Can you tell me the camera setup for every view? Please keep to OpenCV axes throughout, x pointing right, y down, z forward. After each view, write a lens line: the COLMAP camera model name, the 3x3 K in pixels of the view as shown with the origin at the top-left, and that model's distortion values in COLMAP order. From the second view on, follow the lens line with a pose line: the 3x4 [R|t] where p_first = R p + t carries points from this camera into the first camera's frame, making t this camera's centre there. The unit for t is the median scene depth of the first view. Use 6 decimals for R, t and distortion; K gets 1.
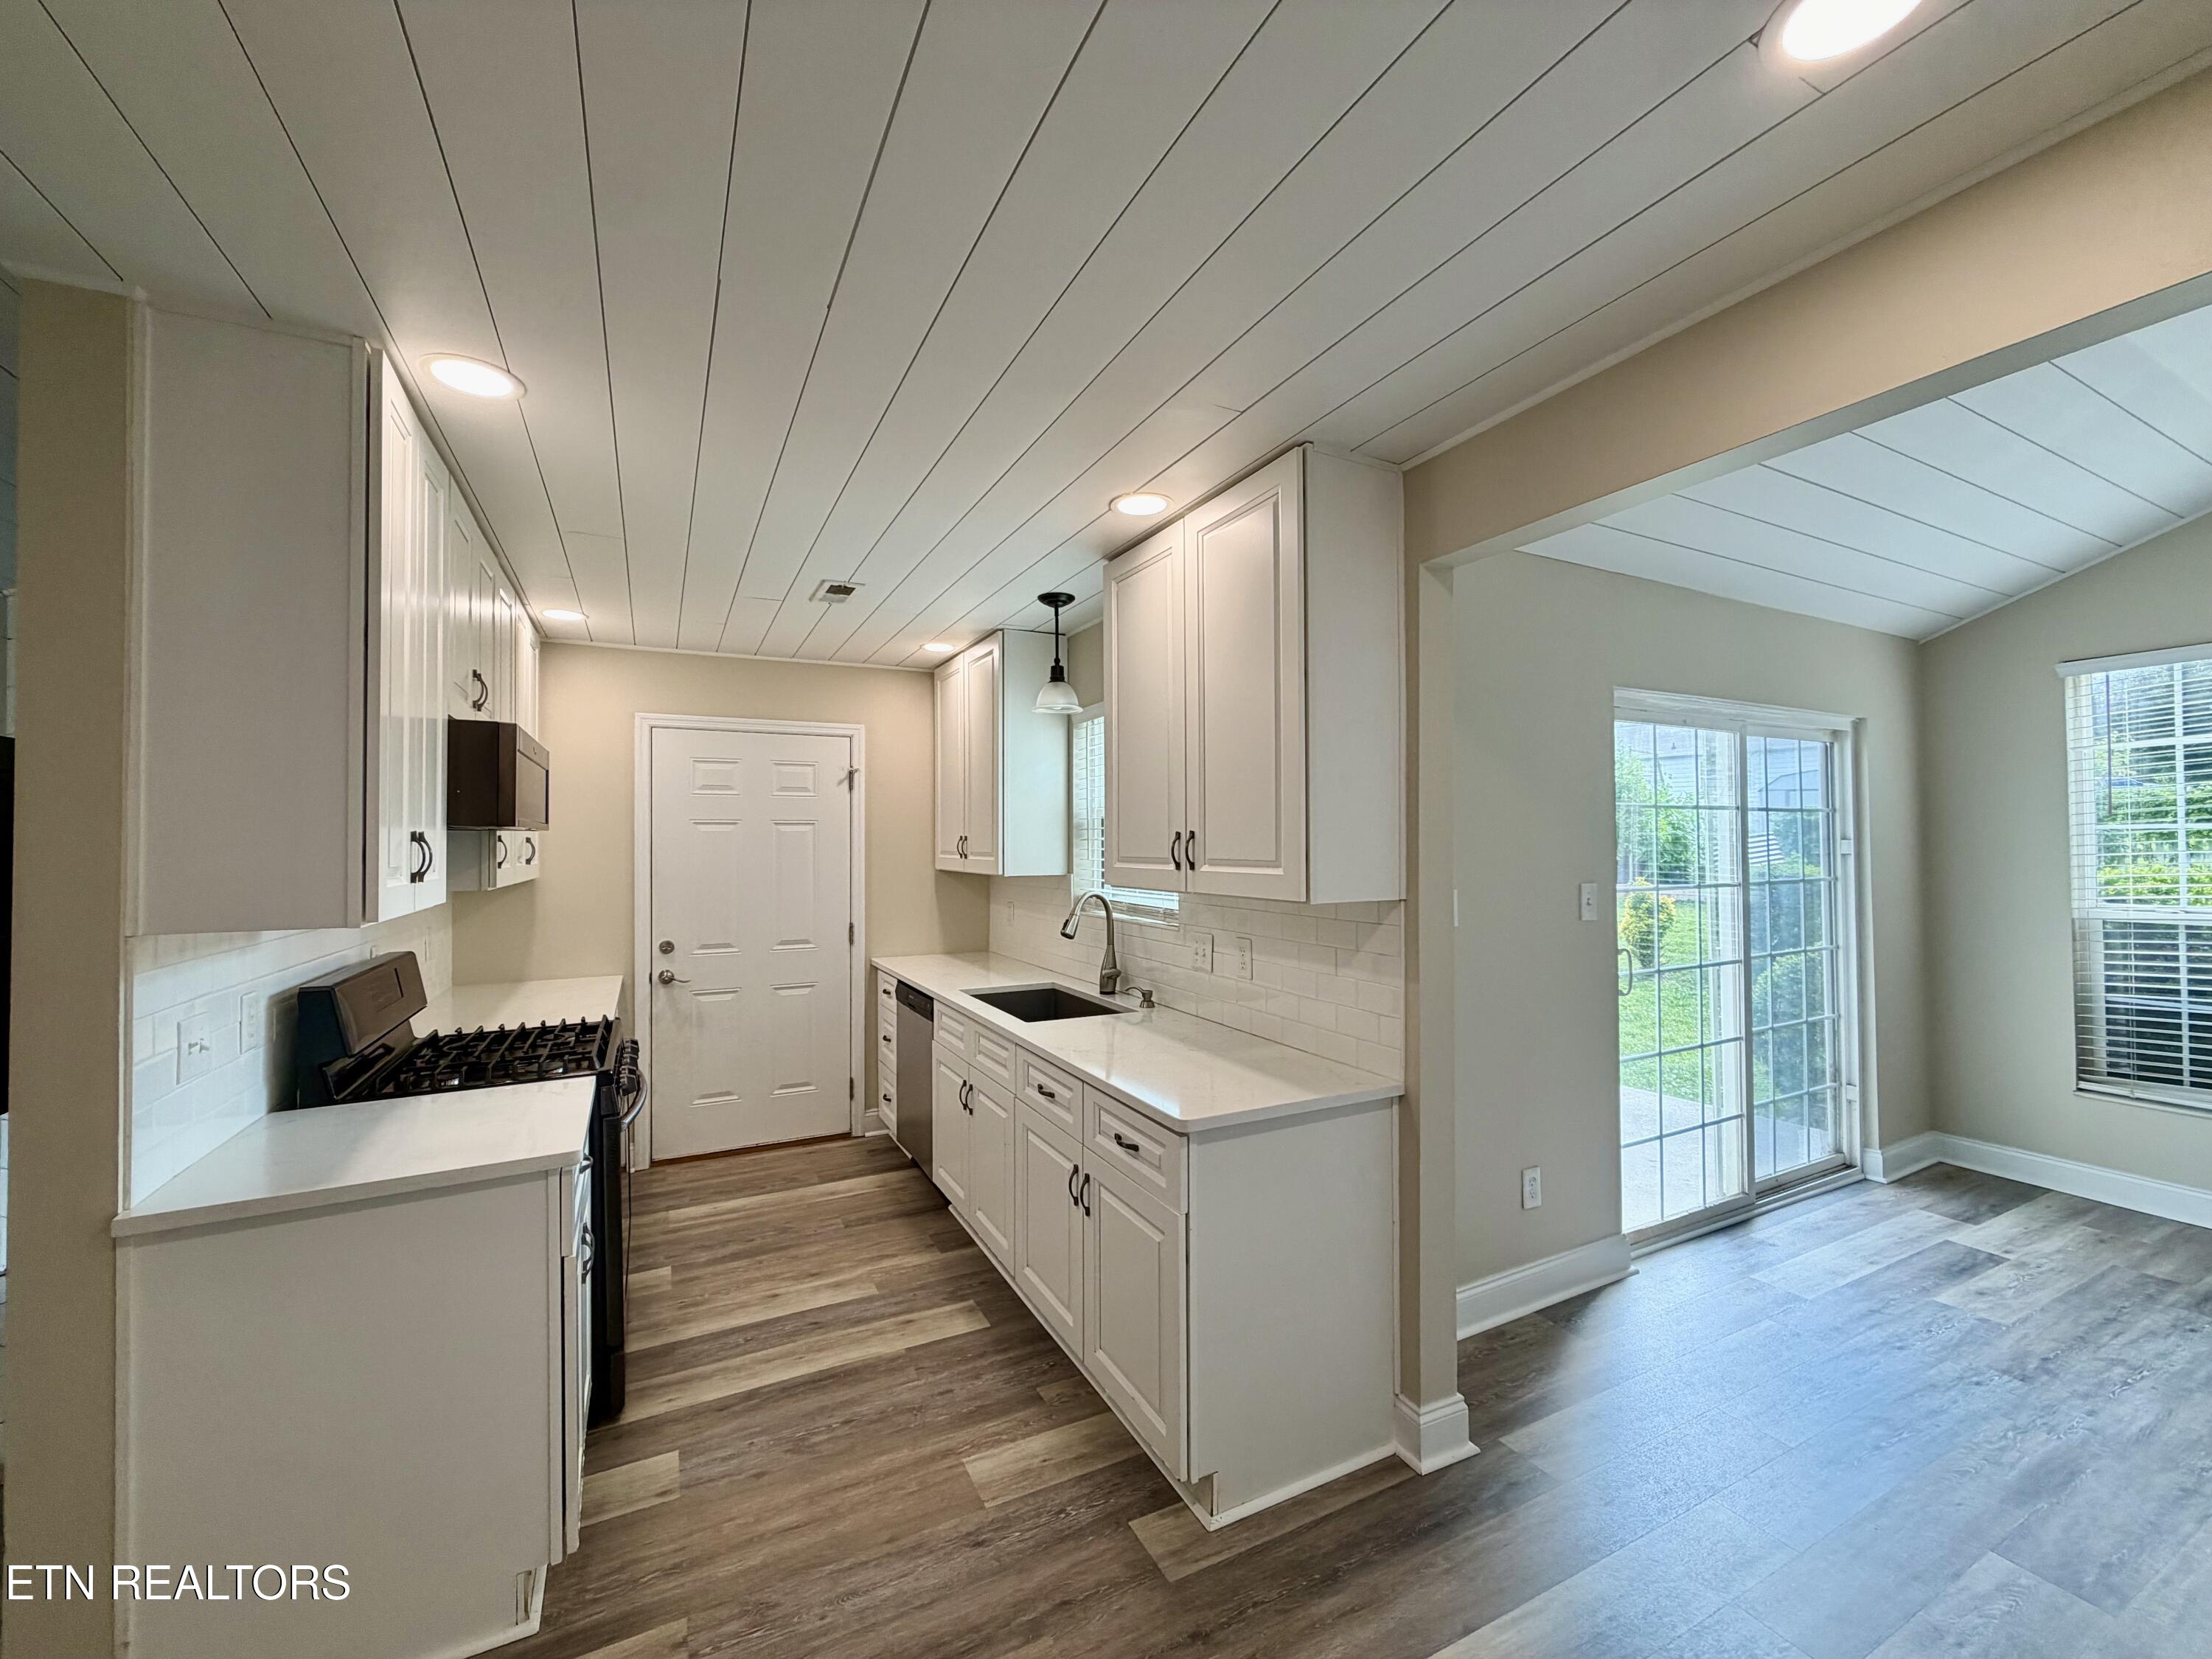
lens RADIAL K [[879.3, 0, 1100.9], [0, 879.3, 832.4], [0, 0, 1]] dist [-0.000399, 0.000763]
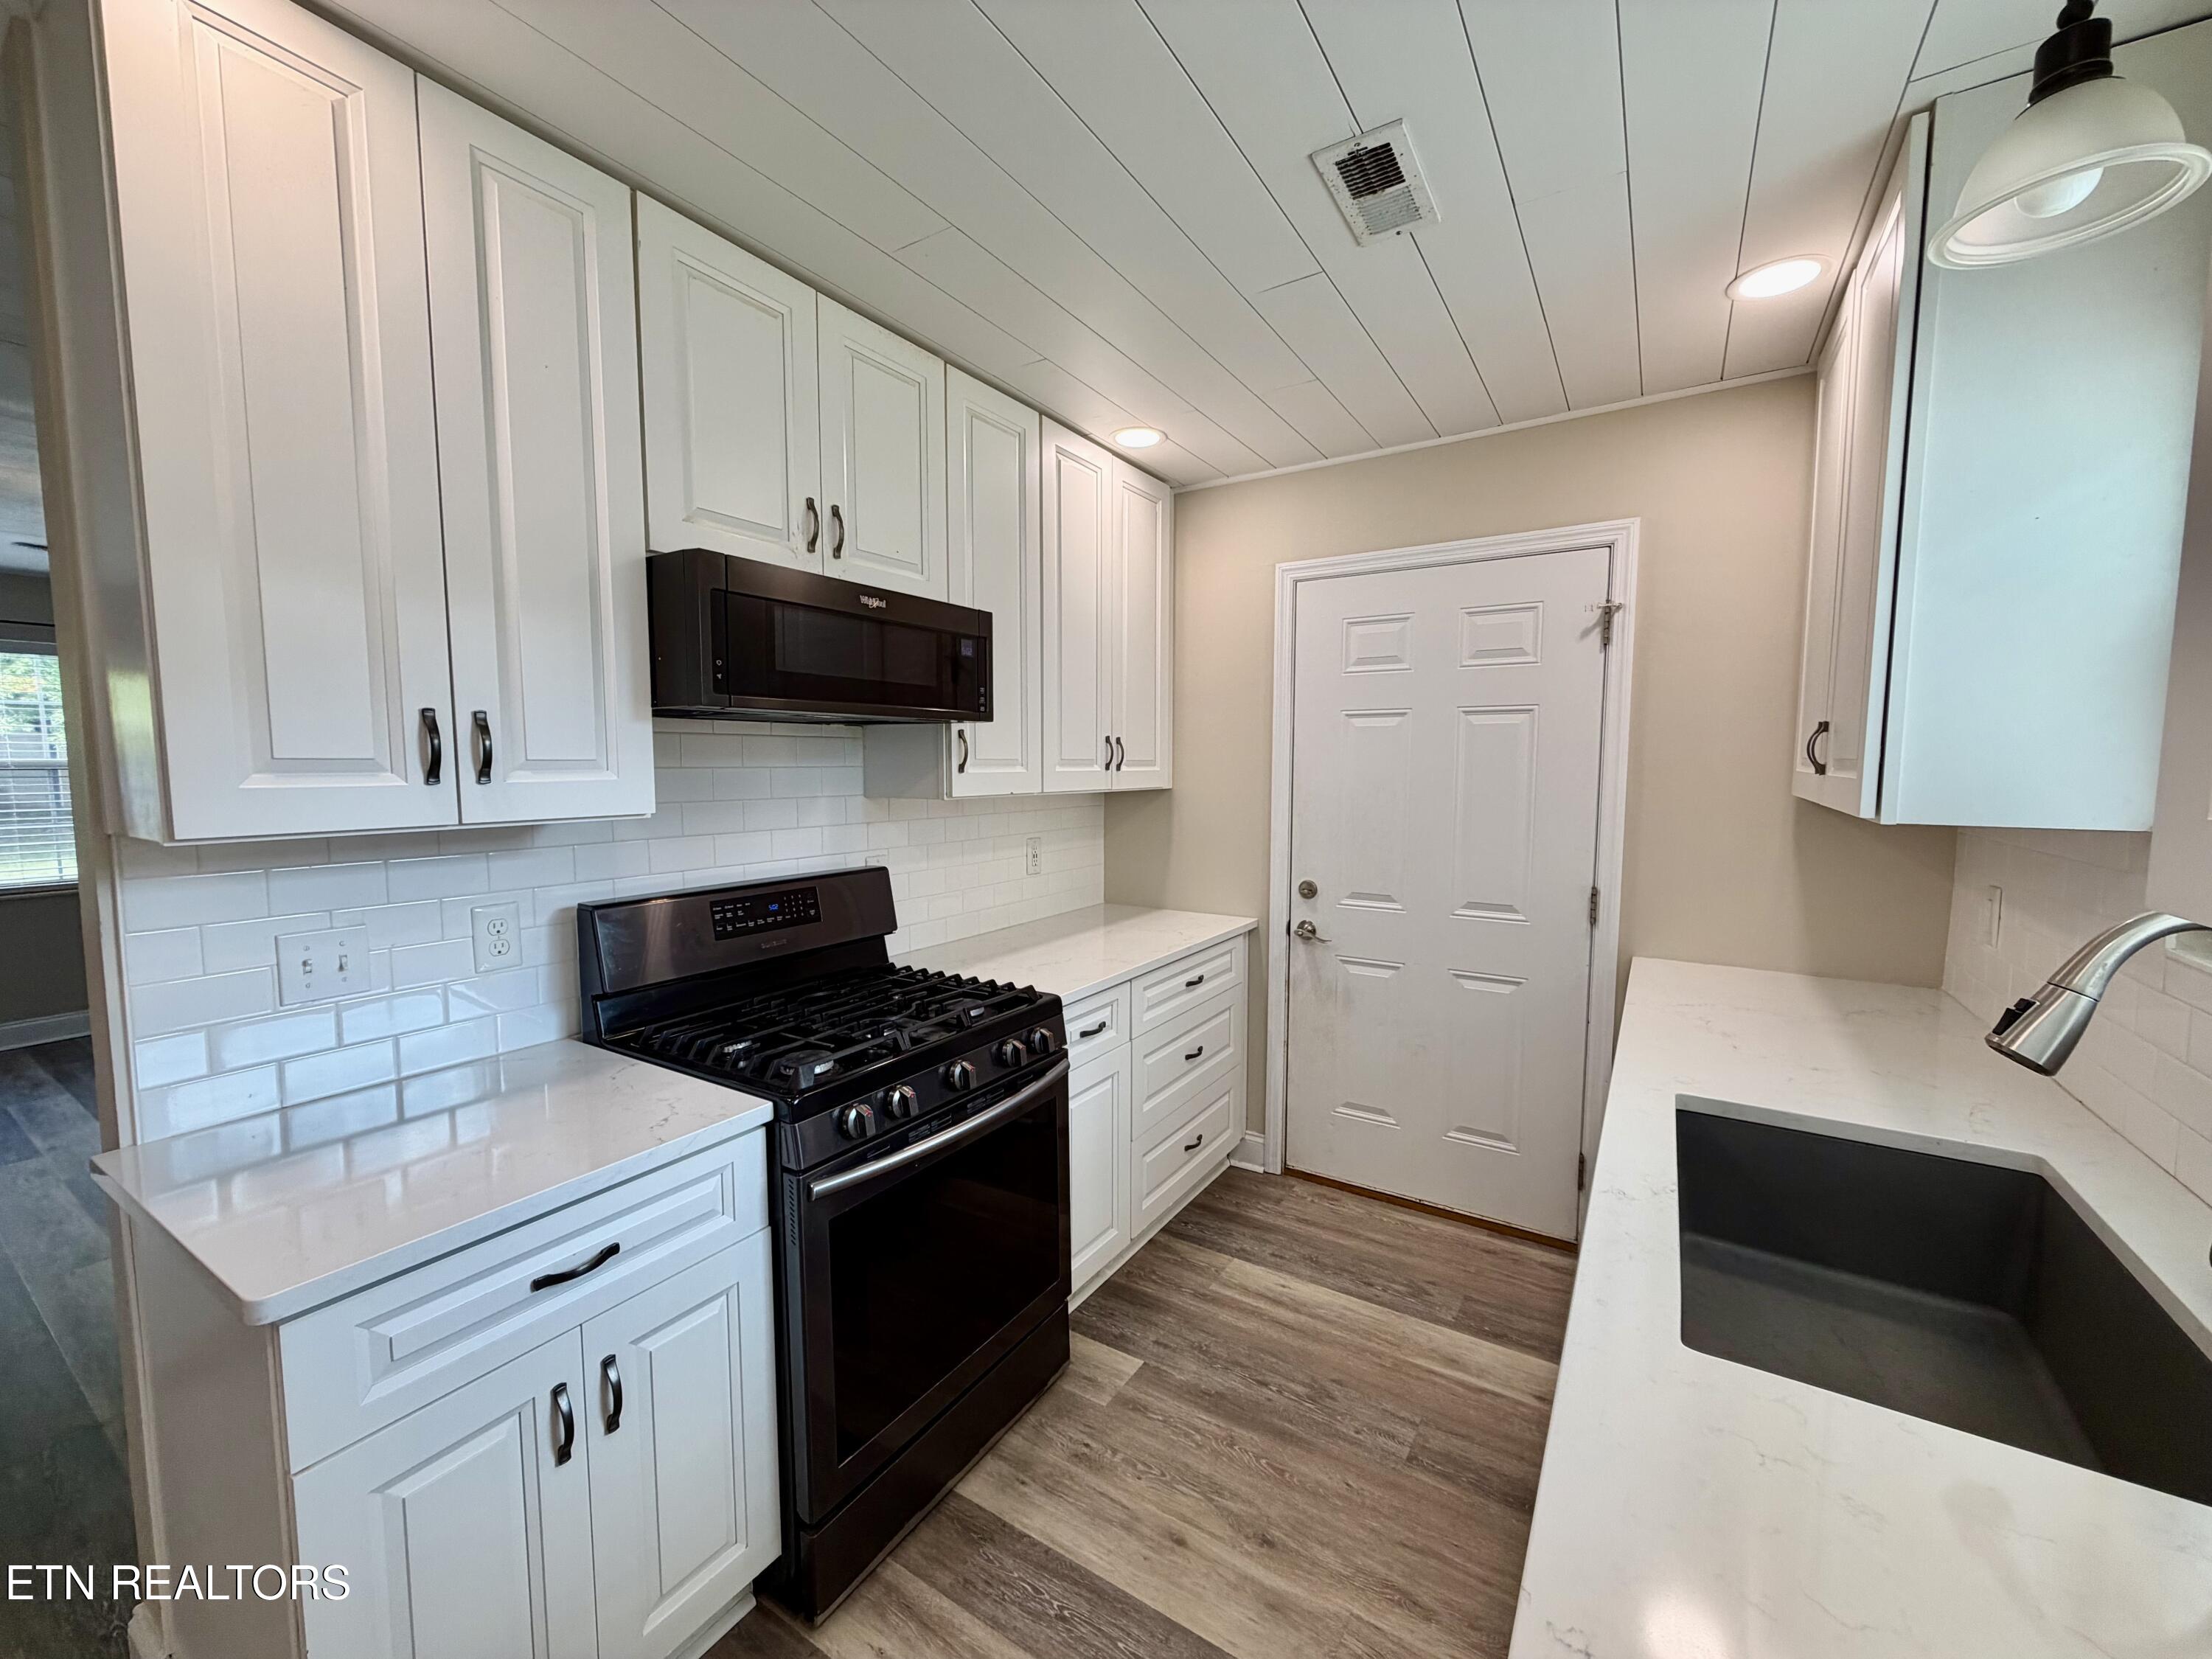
lens RADIAL K [[879.3, 0, 1100.9], [0, 879.3, 832.4], [0, 0, 1]] dist [-0.000399, 0.000763]
pose [[0.506666, 0.076232, -0.858765, 0.043733], [0.007163, 0.995677, 0.092611, 0.018484], [0.862113, -0.053074, 0.503930, 0.578169]]
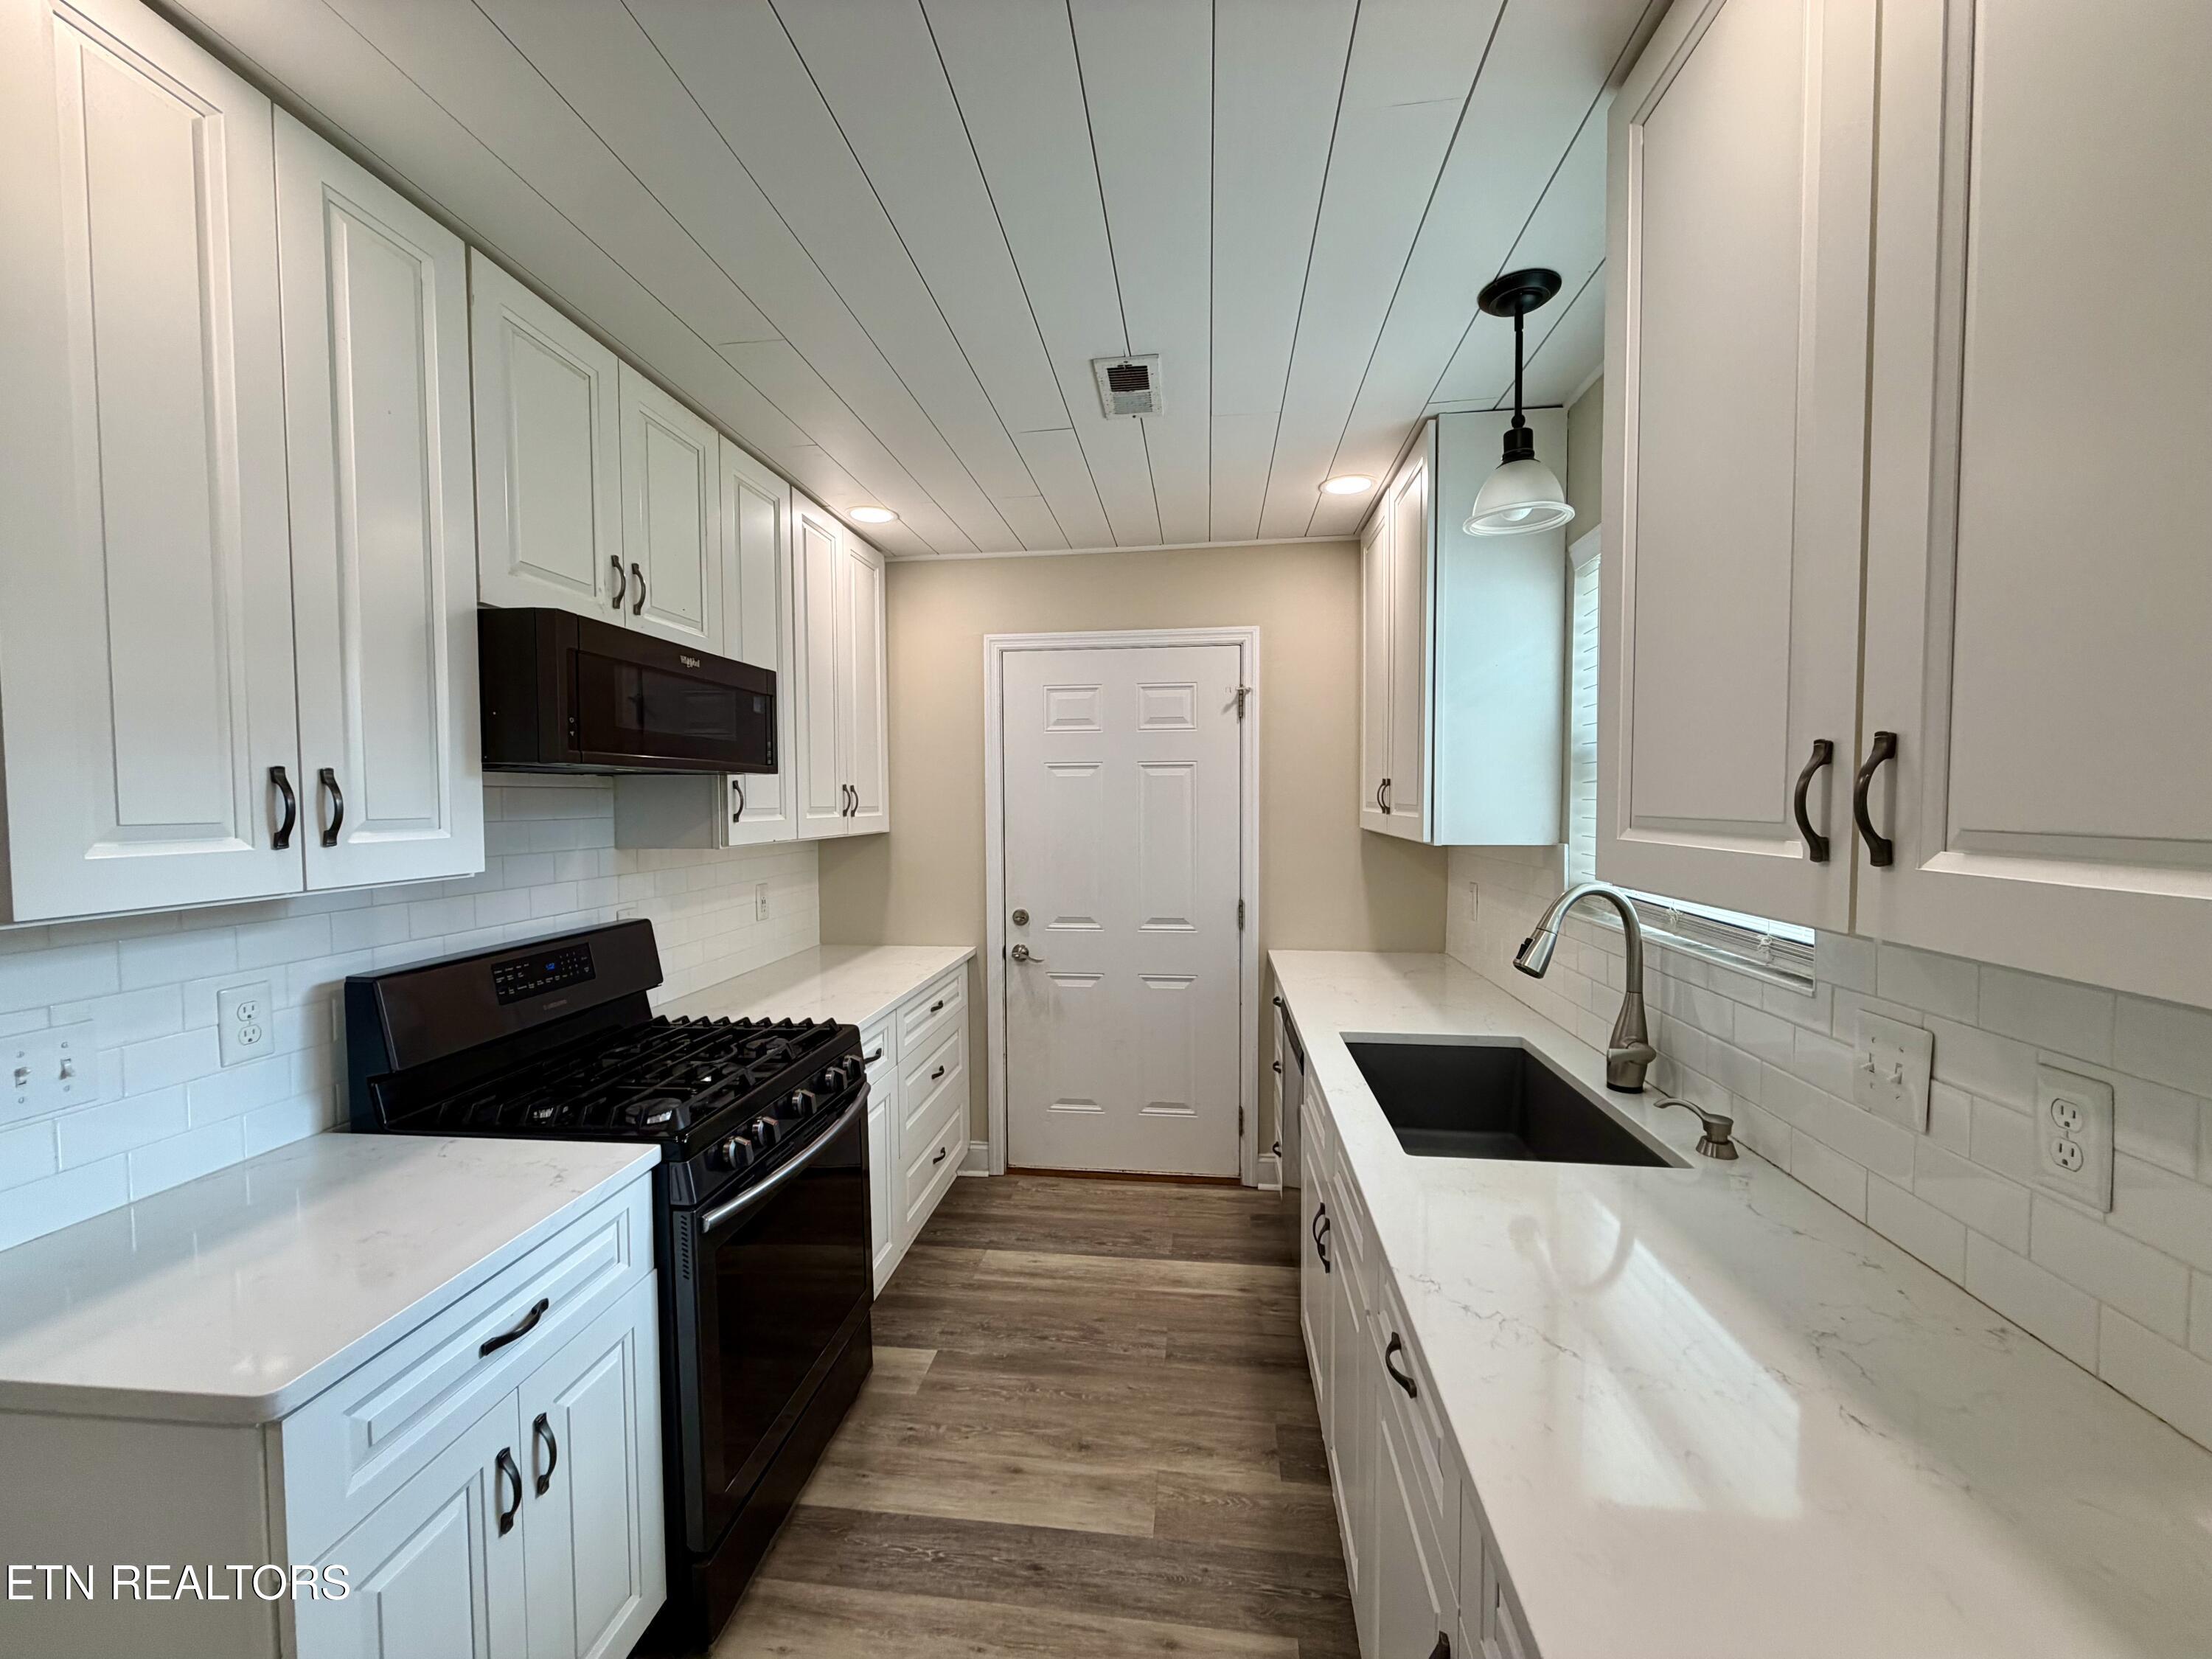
lens RADIAL K [[879.3, 0, 1100.9], [0, 879.3, 832.4], [0, 0, 1]] dist [-0.000399, 0.000763]
pose [[0.830418, 0.021667, -0.556719, 0.034555], [0.008587, 0.998627, 0.051674, 0.009702], [0.557075, -0.047691, 0.829092, 0.421344]]
